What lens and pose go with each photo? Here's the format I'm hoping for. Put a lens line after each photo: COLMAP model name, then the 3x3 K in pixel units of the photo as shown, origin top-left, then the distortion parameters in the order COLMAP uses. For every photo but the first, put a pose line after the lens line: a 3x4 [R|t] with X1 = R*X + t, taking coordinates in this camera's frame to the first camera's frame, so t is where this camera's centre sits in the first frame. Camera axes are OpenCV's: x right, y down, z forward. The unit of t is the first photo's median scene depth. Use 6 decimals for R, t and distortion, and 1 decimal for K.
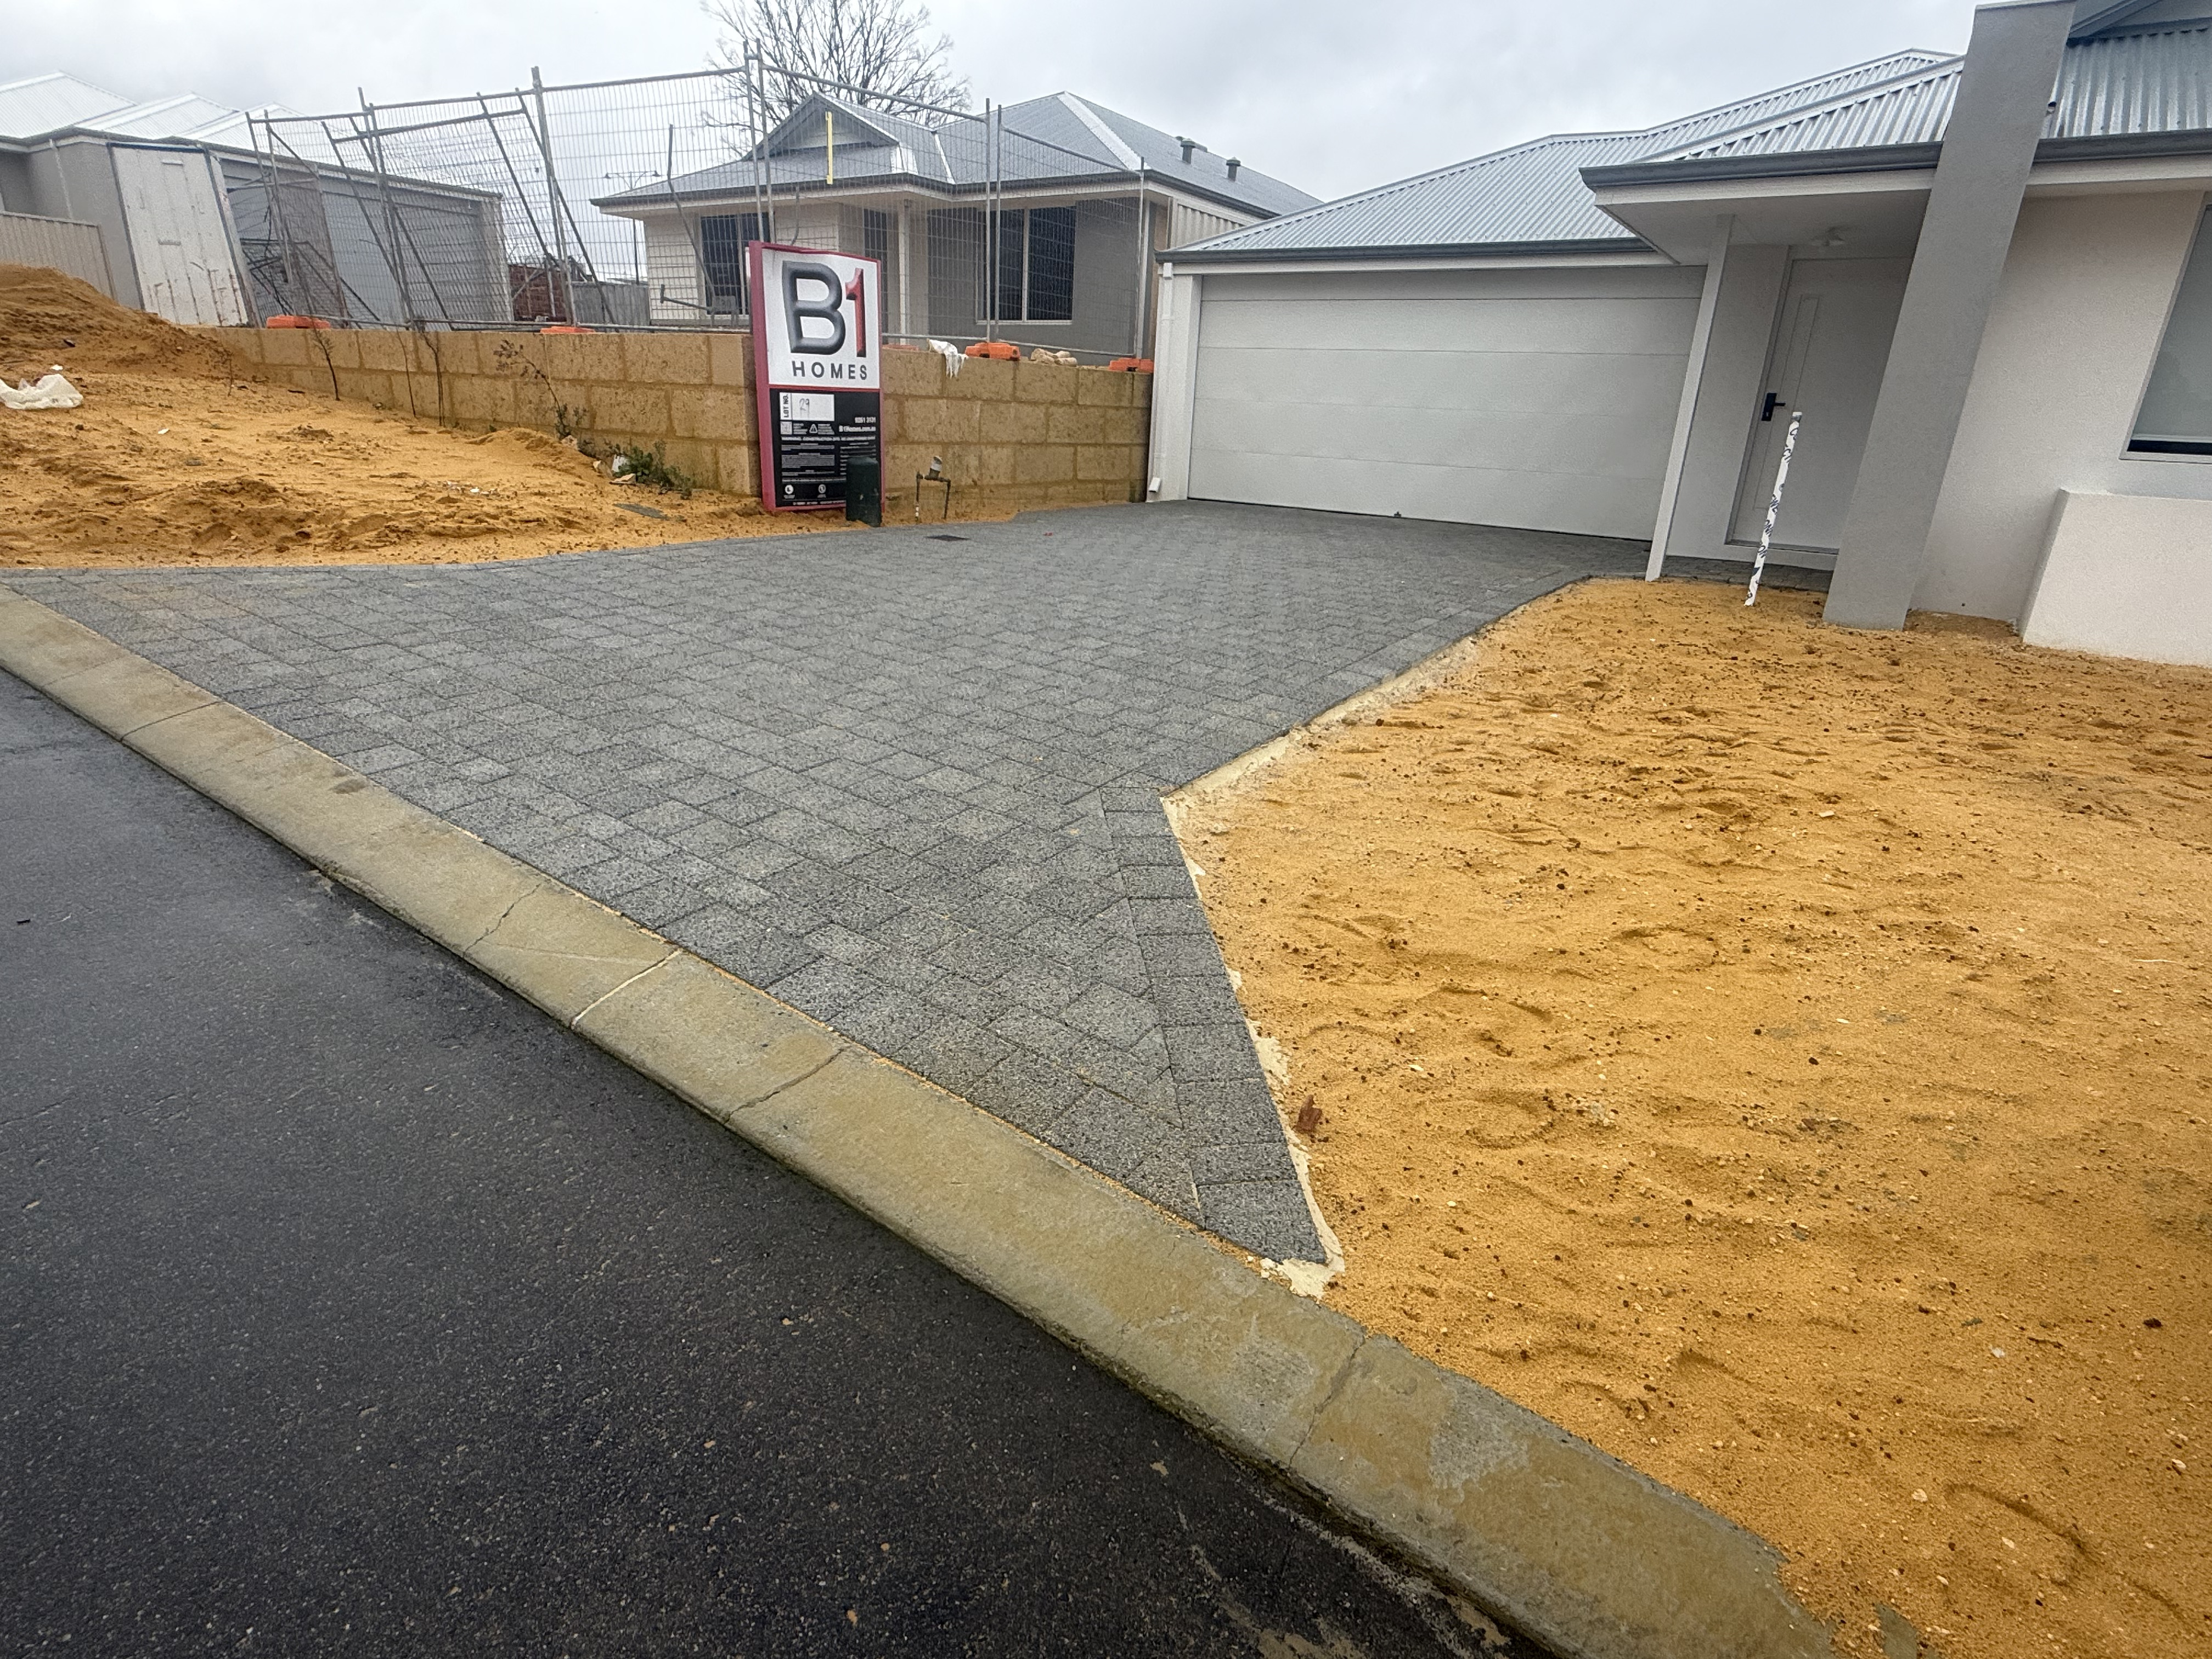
lens RADIAL K [[1168.8, 0, 1107.5], [0, 1168.8, 832.4], [0, 0, 1]] dist [0.002542, -0.000371]
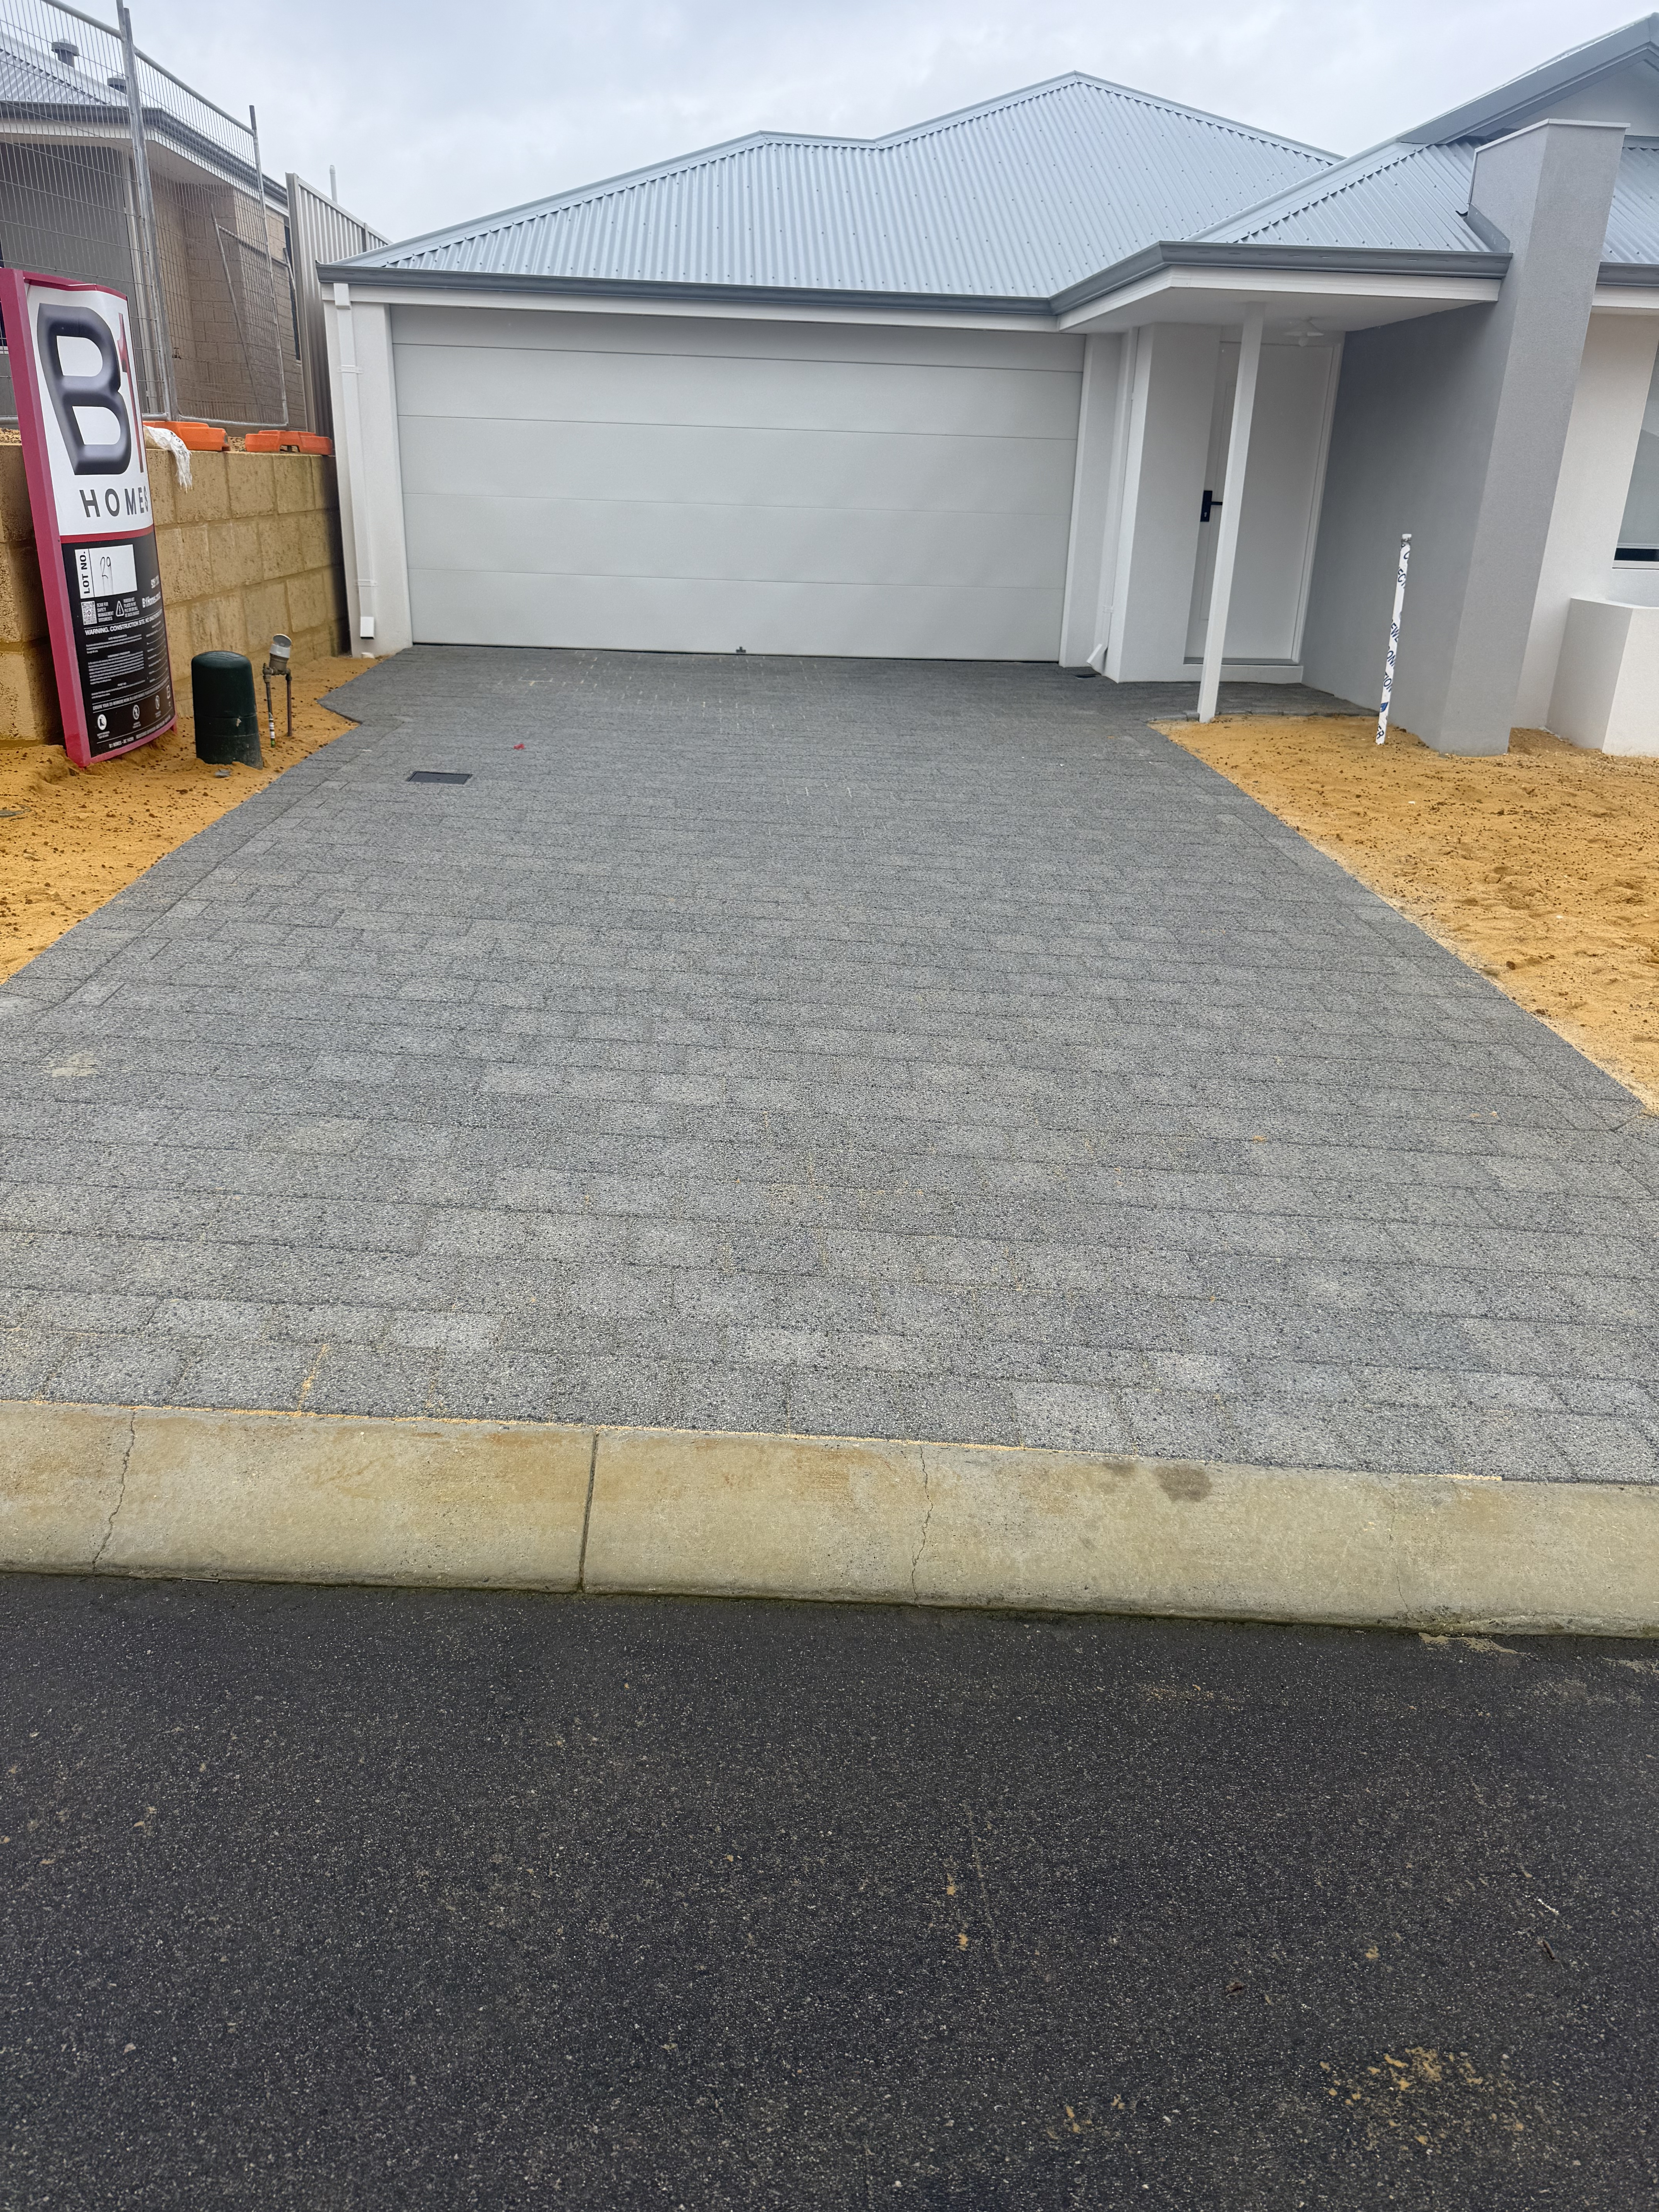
lens RADIAL K [[1570.1, 0, 831.4], [0, 1570.1, 1097.7], [0, 0, 1]] dist [0.025166, -0.011765]
pose [[0.789501, -0.245873, 0.562348, -0.495732], [0.213873, 0.969033, 0.123422, -0.148065], [-0.575280, 0.022829, 0.817638, 0.203755]]
